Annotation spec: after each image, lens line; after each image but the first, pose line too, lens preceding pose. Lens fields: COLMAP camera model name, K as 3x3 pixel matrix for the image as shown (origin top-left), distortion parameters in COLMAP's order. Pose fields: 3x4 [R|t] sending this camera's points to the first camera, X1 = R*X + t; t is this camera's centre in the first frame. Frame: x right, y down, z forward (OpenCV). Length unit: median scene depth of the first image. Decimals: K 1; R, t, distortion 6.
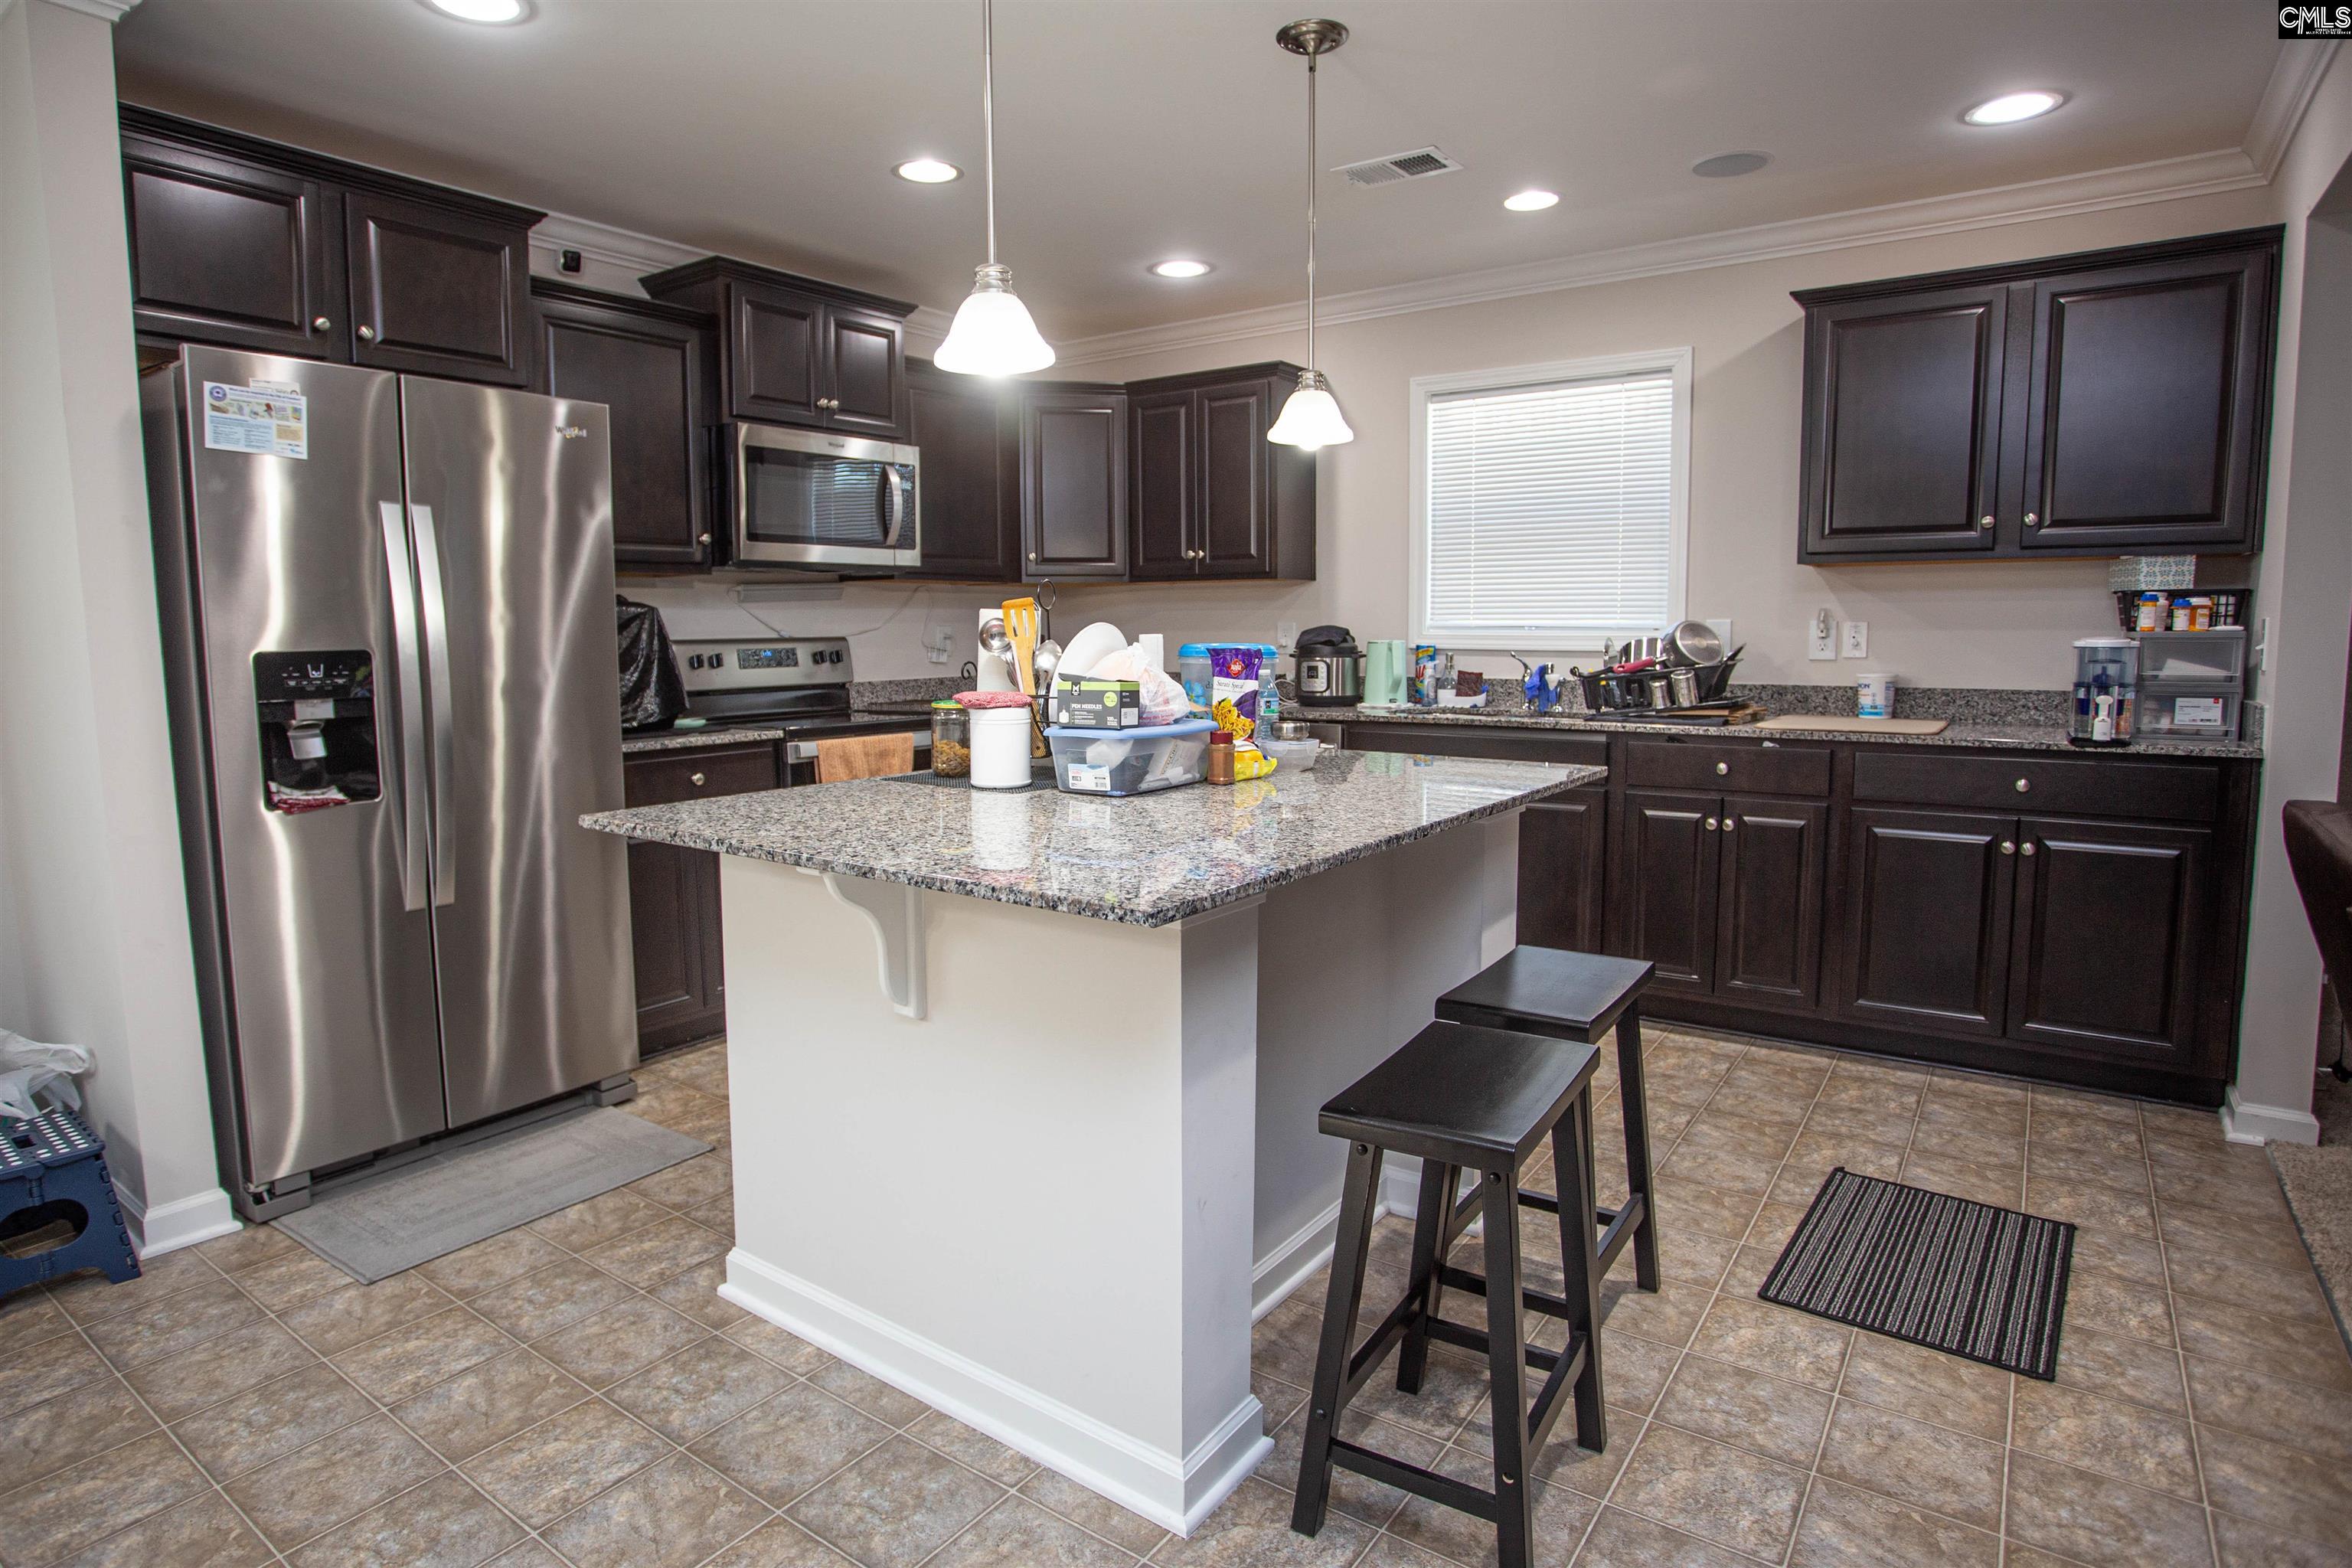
lens RADIAL K [[1244.1, 0, 1117.2], [0, 1244.1, 779.7], [0, 0, 1]] dist [-0.064445, 0.022300]
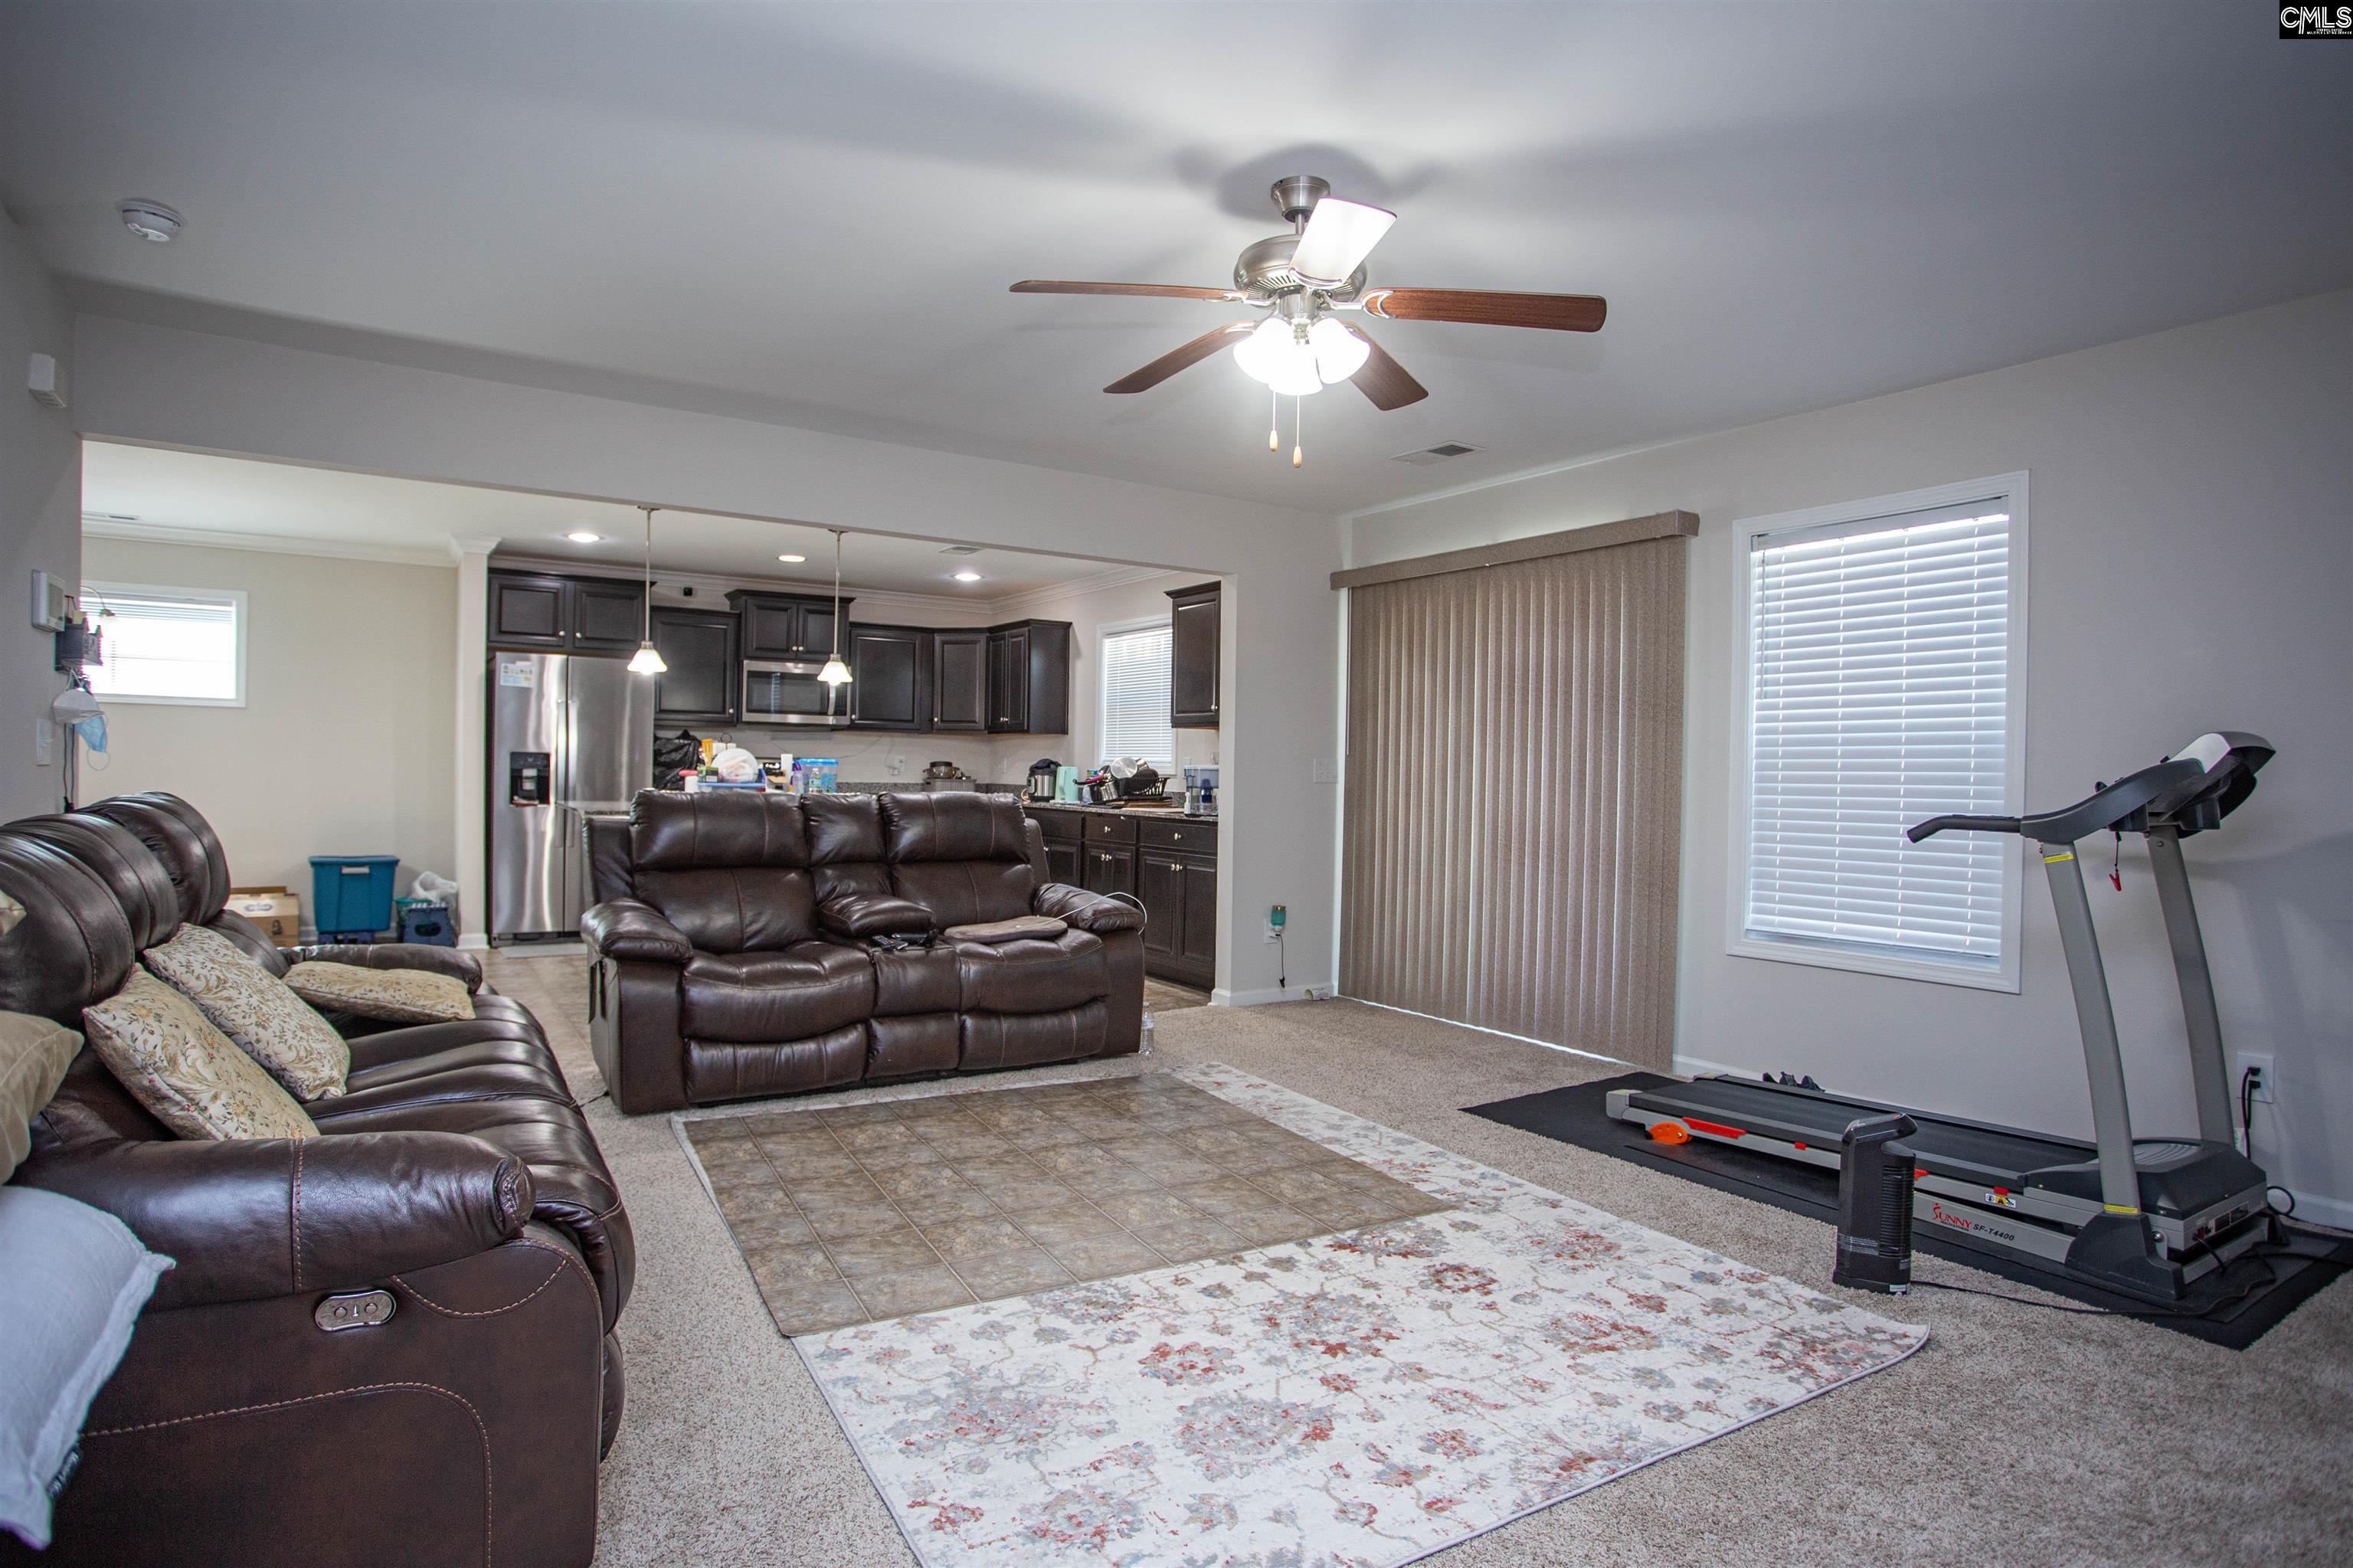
lens RADIAL K [[1244.7, 0, 1106.3], [0, 1244.7, 781.2], [0, 0, 1]] dist [-0.064445, 0.022300]
pose [[0.923448, 0.030295, -0.382526, 1.249908], [-0.074934, 0.991923, -0.102339, 0.116538], [0.376336, 0.123169, 0.918259, -0.846599]]
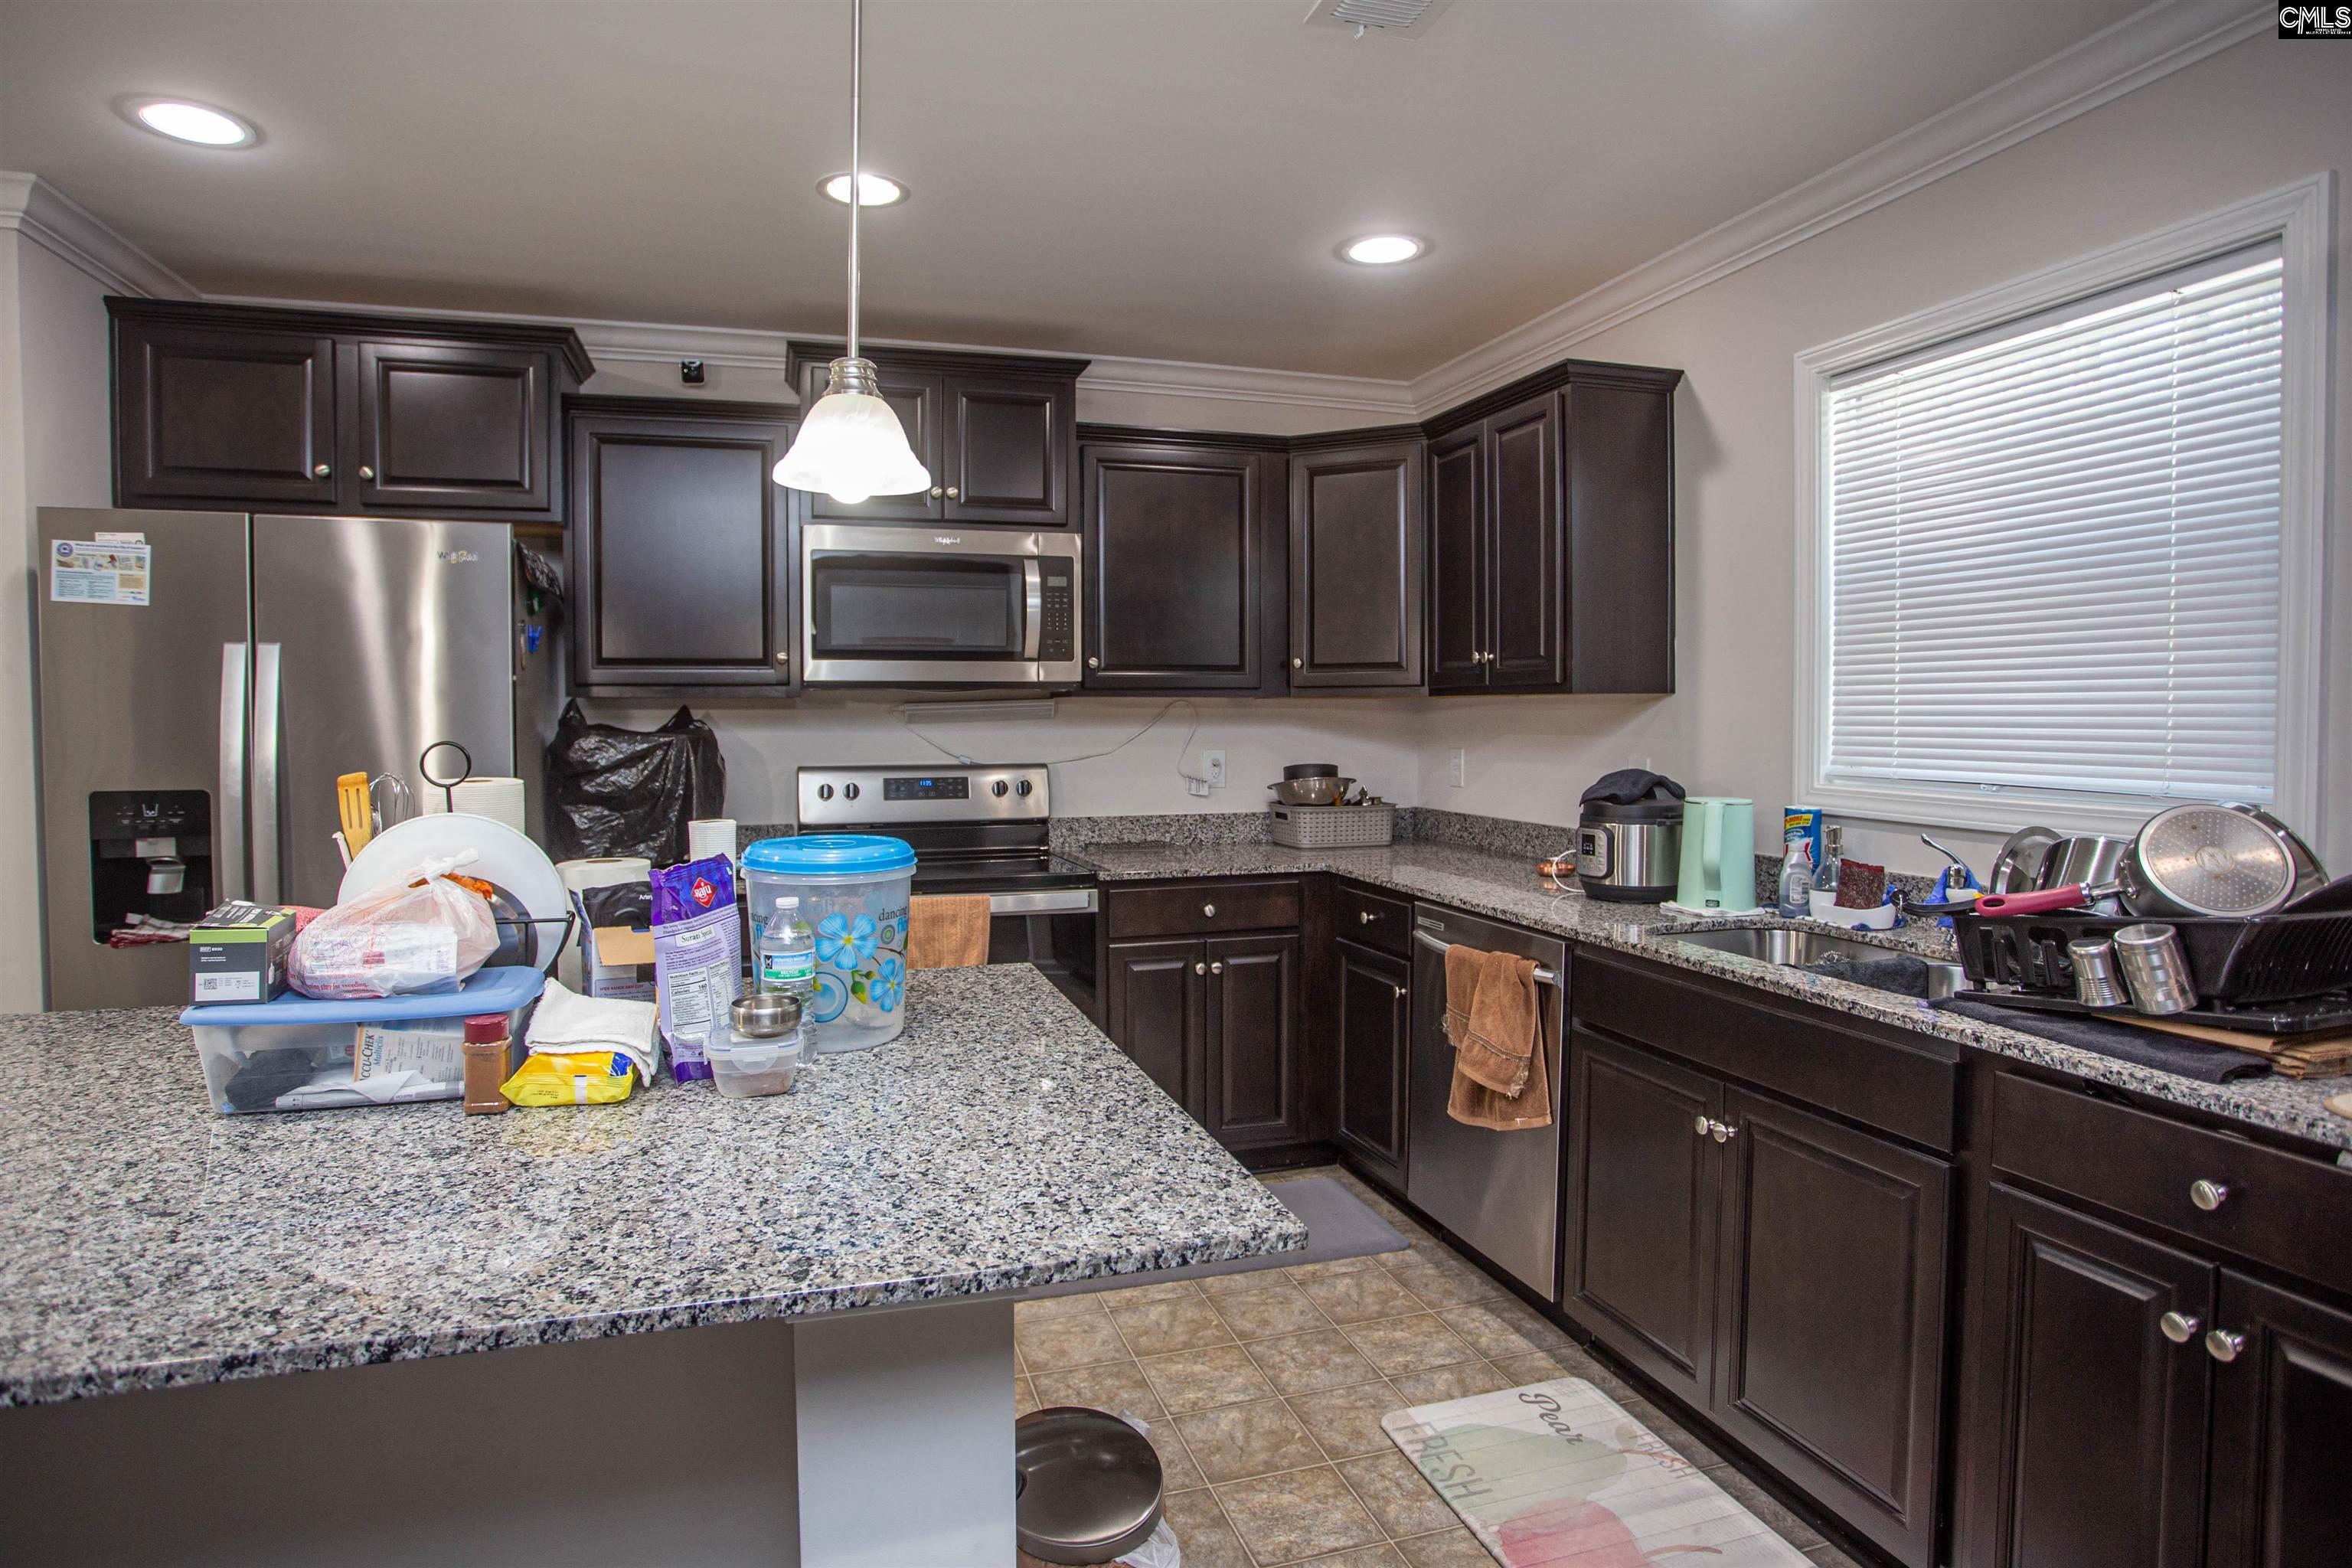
lens RADIAL K [[1244.1, 0, 1149.3], [0, 1244.1, 769.4], [0, 0, 1]] dist [-0.064445, 0.022300]
pose [[0.809881, 0.032656, -0.585685, 0.435993], [-0.076643, 0.995781, -0.050460, -0.098371], [0.581566, 0.085755, 0.808967, 0.478797]]
